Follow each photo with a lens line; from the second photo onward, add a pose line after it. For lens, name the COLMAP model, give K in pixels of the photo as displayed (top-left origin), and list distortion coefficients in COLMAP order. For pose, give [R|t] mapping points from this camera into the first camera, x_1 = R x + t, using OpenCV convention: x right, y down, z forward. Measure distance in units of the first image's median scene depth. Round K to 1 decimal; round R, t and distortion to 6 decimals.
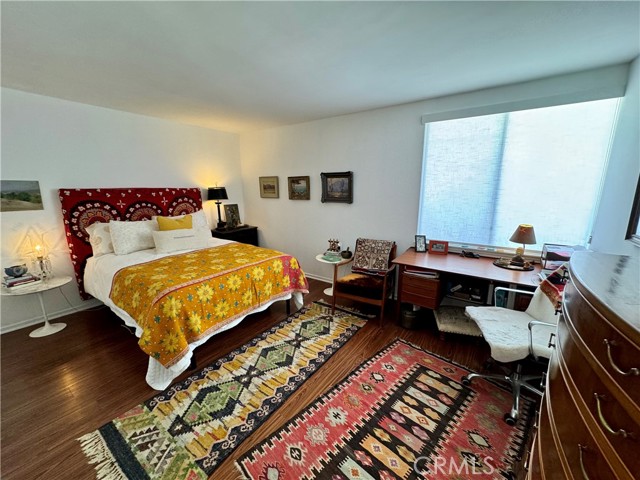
lens RADIAL K [[255.7, 0, 319.8], [0, 255.7, 240.2], [0, 0, 1]] dist [0.005976, -0.001355]
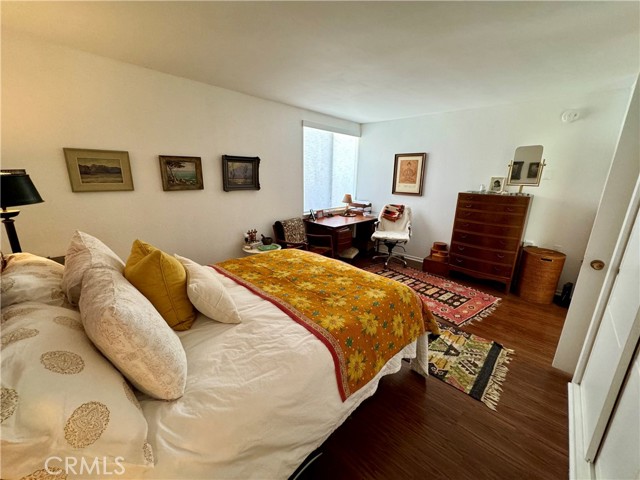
lens RADIAL K [[255.7, 0, 319.1], [0, 255.7, 237.3], [0, 0, 1]] dist [0.005976, -0.001355]
pose [[0.142840, -0.239186, 0.960410, -0.854713], [0.183128, 0.959993, 0.211846, -0.137097], [-0.972657, 0.145618, 0.180927, 0.632728]]
